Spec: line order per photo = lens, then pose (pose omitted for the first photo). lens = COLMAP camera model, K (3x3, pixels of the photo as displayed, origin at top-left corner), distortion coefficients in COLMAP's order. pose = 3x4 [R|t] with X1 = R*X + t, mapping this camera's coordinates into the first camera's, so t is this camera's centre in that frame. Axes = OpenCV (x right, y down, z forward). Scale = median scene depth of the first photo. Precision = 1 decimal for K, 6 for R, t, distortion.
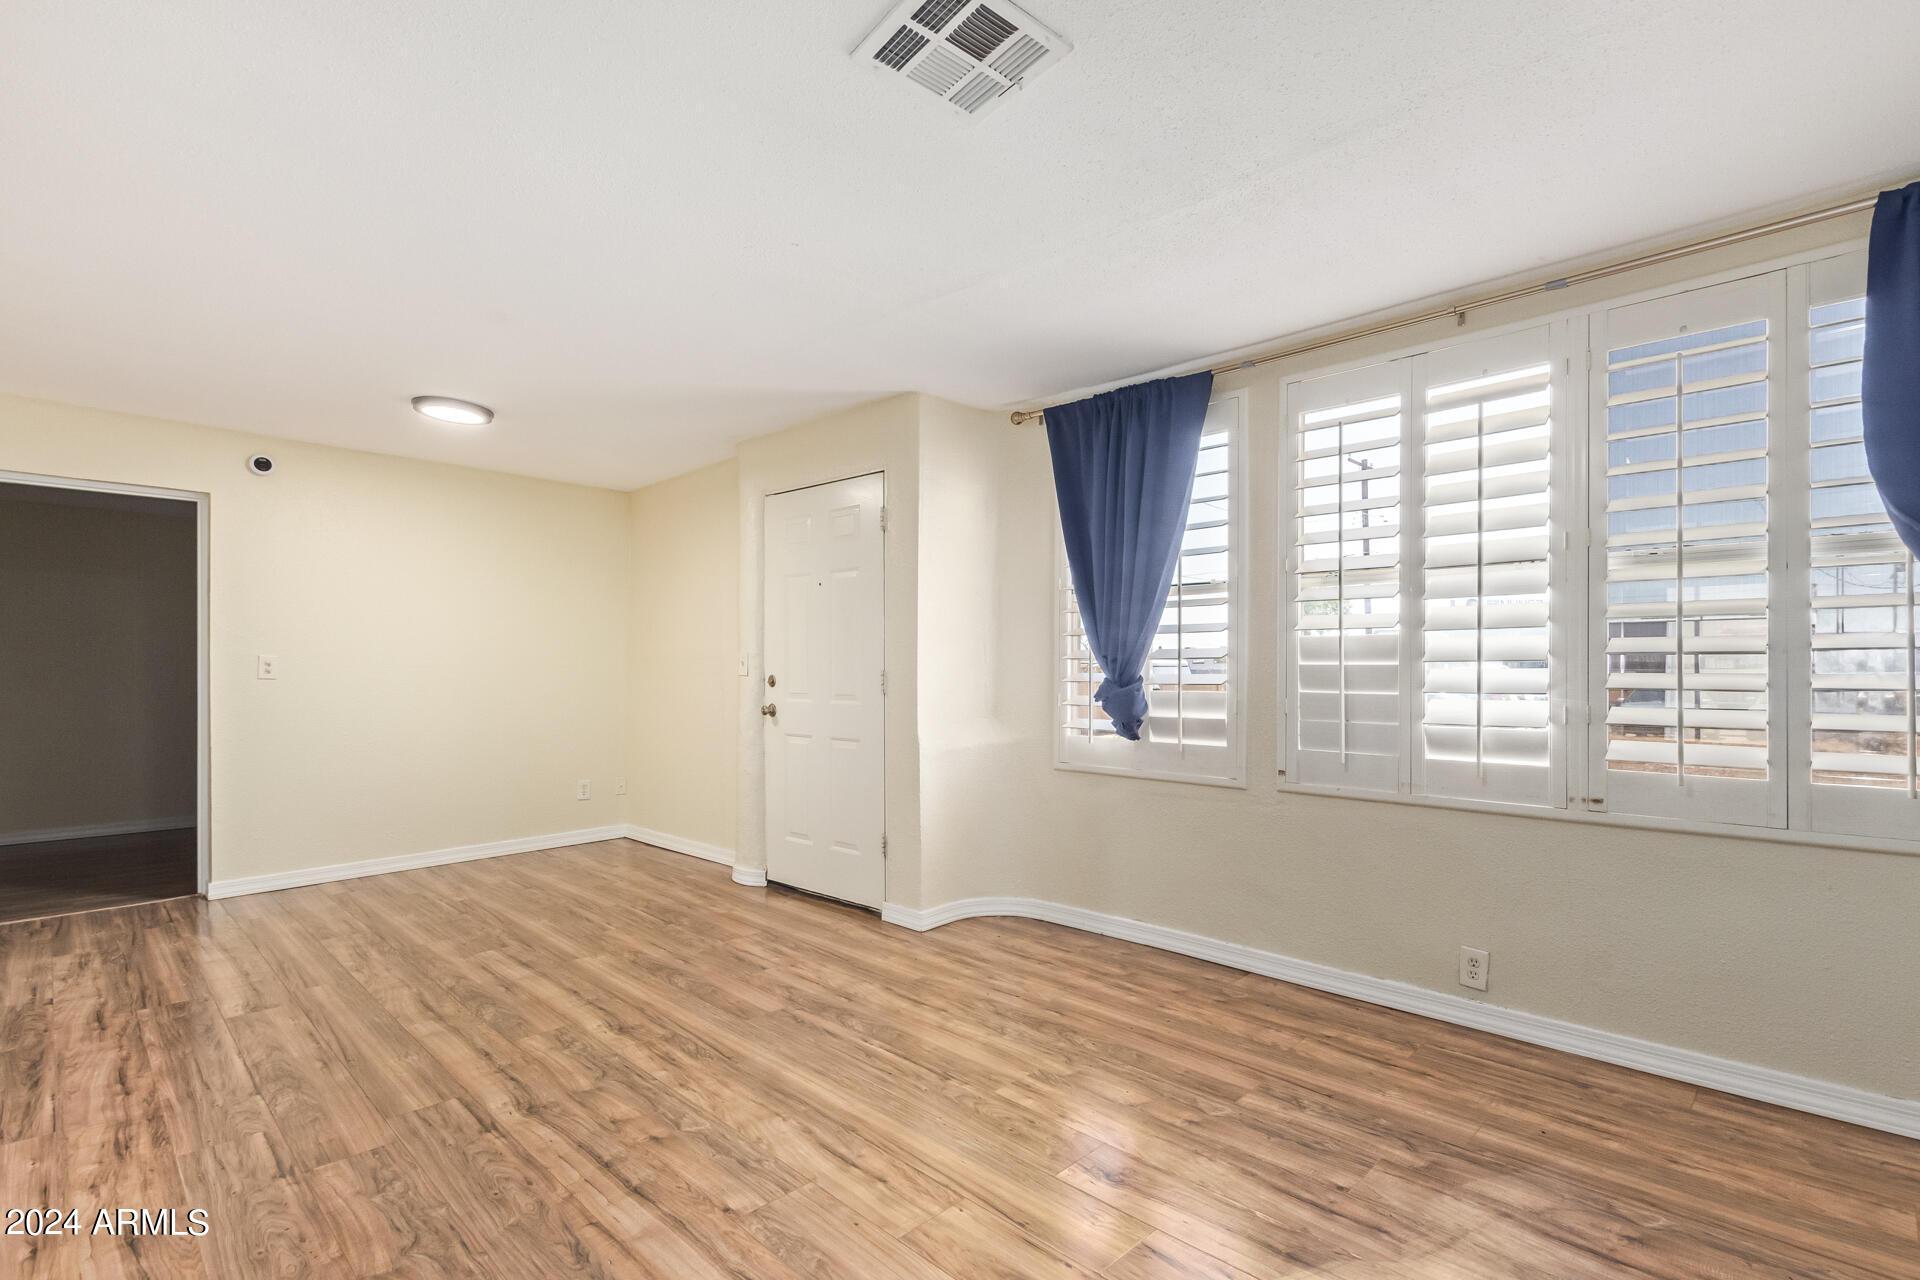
lens RADIAL K [[877.0, 0, 984.3], [0, 877.0, 668.2], [0, 0, 1]] dist [0.002555, -0.000298]
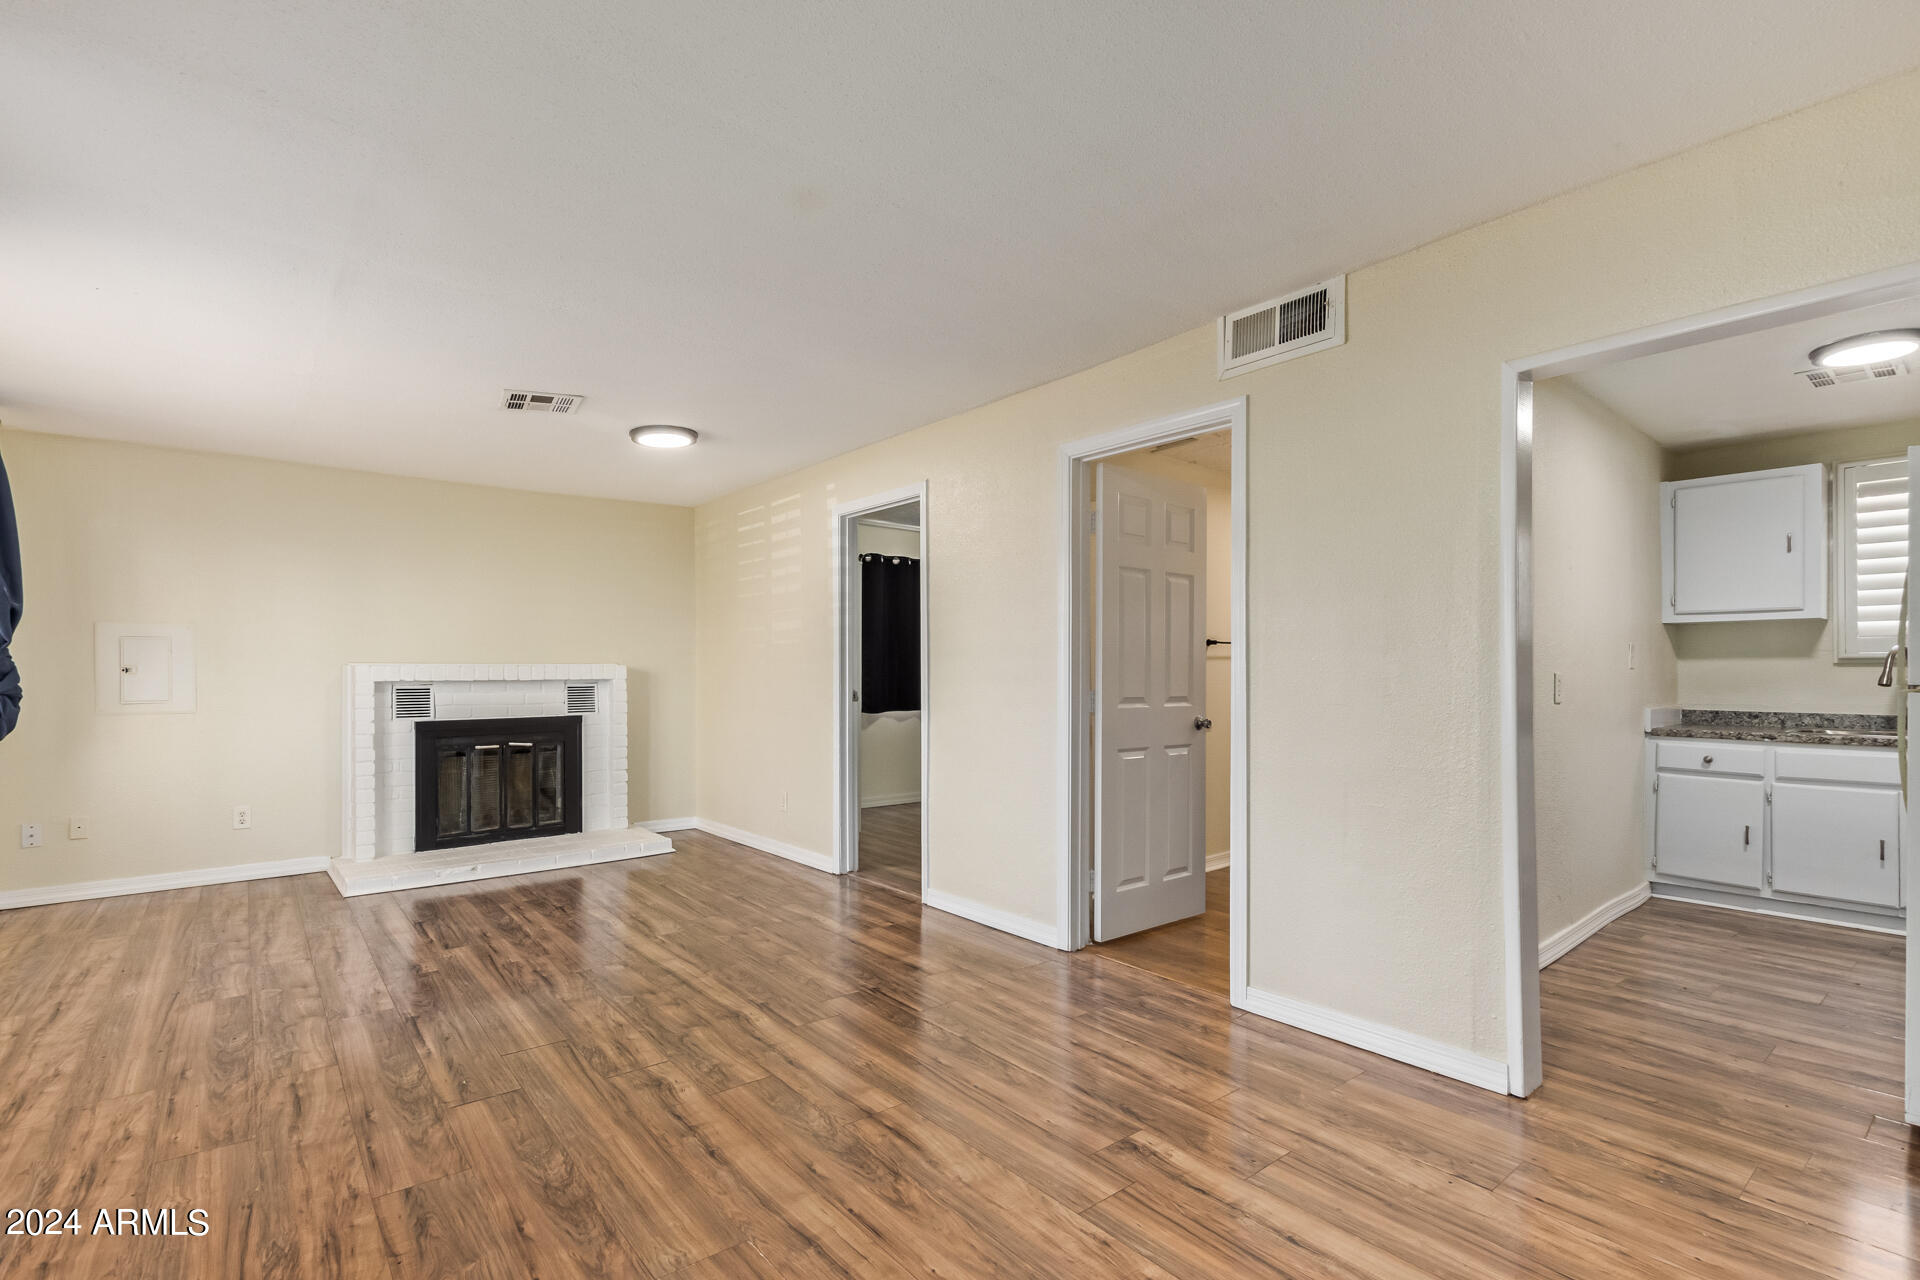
lens RADIAL K [[896.5, 0, 961.9], [0, 896.5, 665.9], [0, 0, 1]] dist [-0.018687, -0.000053]
pose [[-0.990214, 0.003907, 0.139506, -0.842021], [0.002813, 0.999964, -0.008039, -0.000759], [-0.139532, -0.007568, -0.990189, 1.848066]]
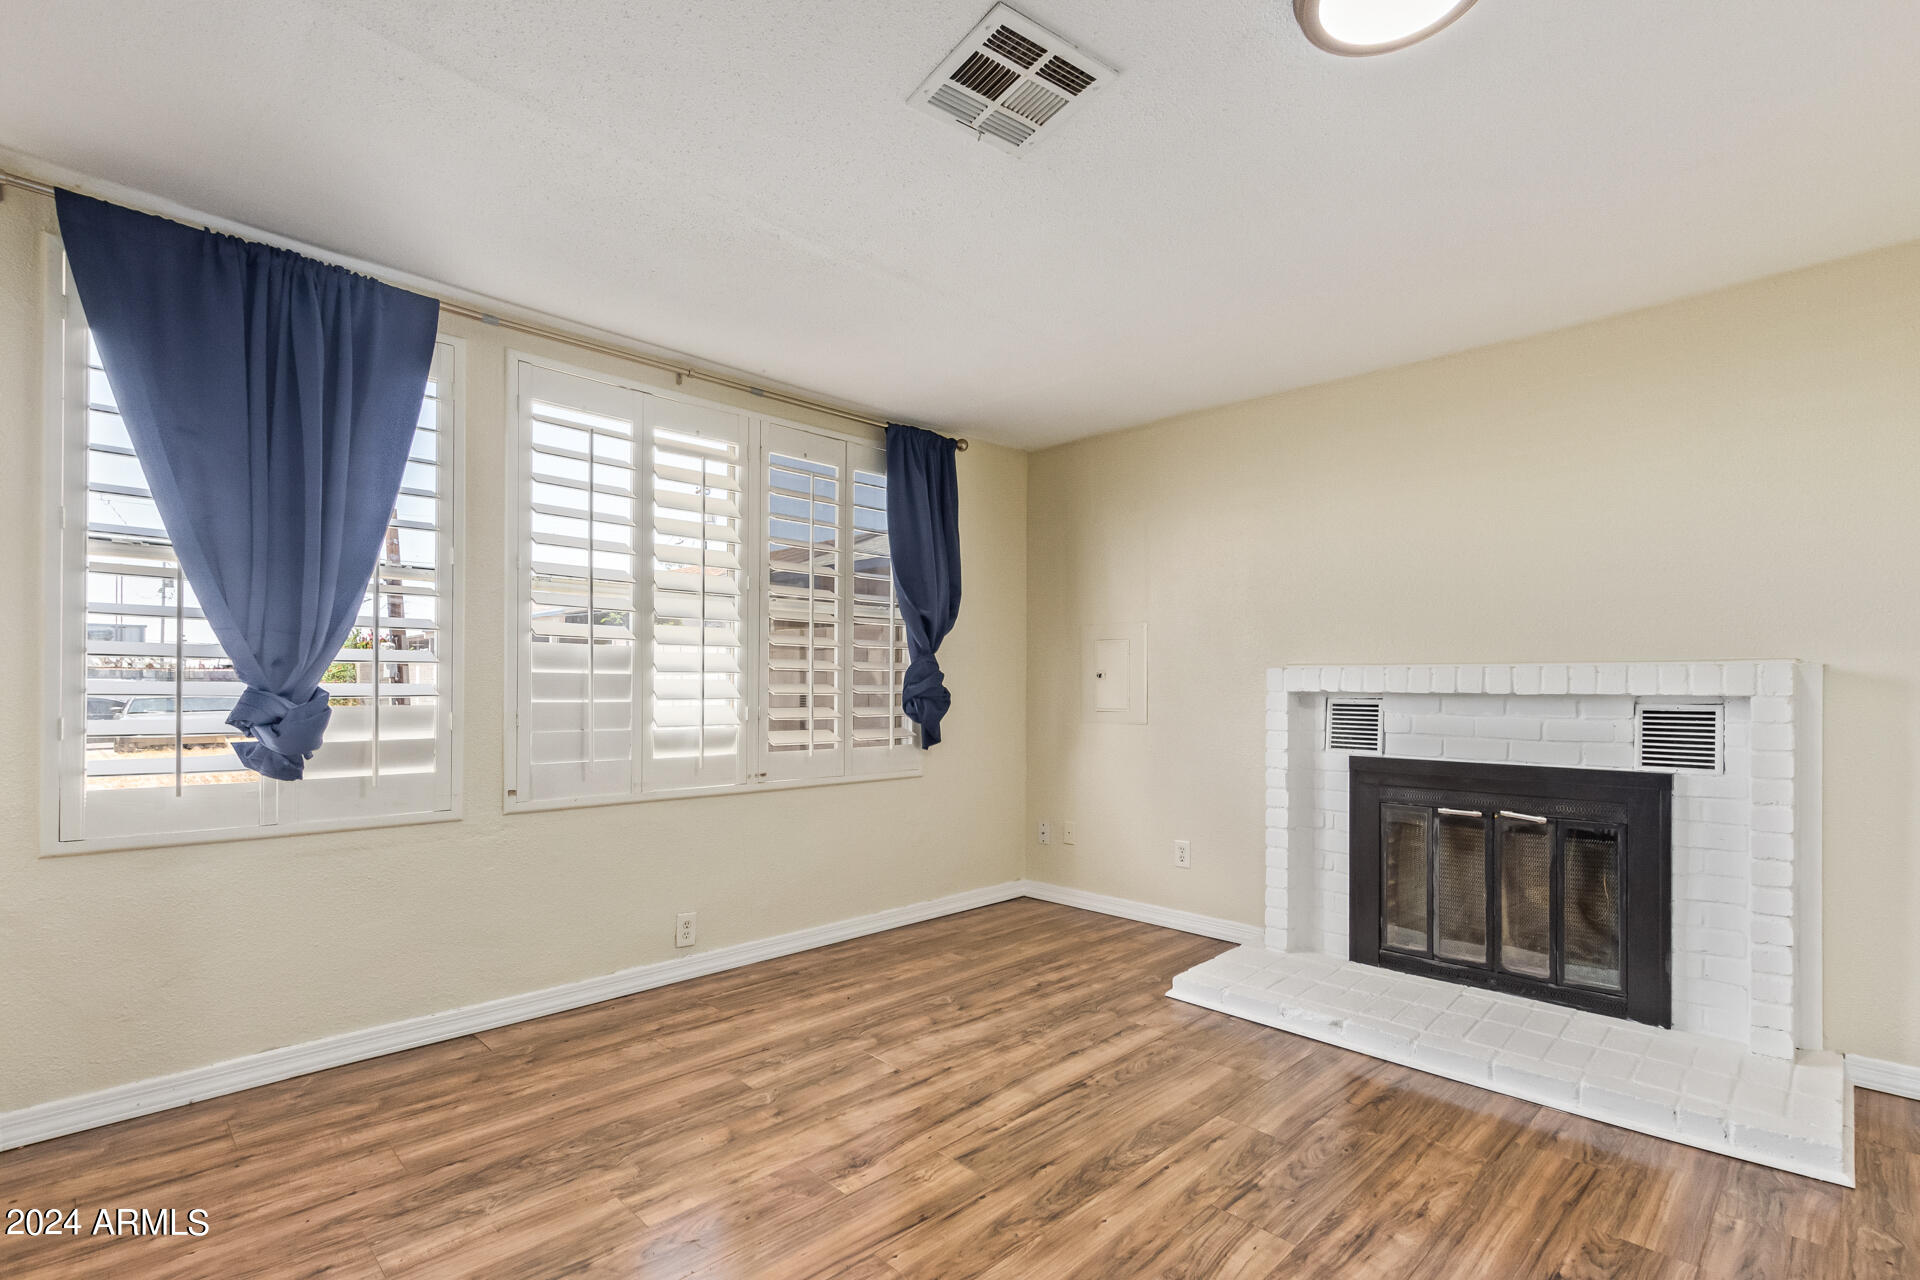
lens RADIAL K [[883.9, 0, 964.9], [0, 883.9, 683.2], [0, 0, 1]] dist [0.002698, -0.000441]
pose [[0.034987, -0.000064, 0.999388, -0.643102], [-0.008209, 0.999966, 0.000351, 0.004172], [-0.999354, -0.008216, 0.034985, 0.597488]]
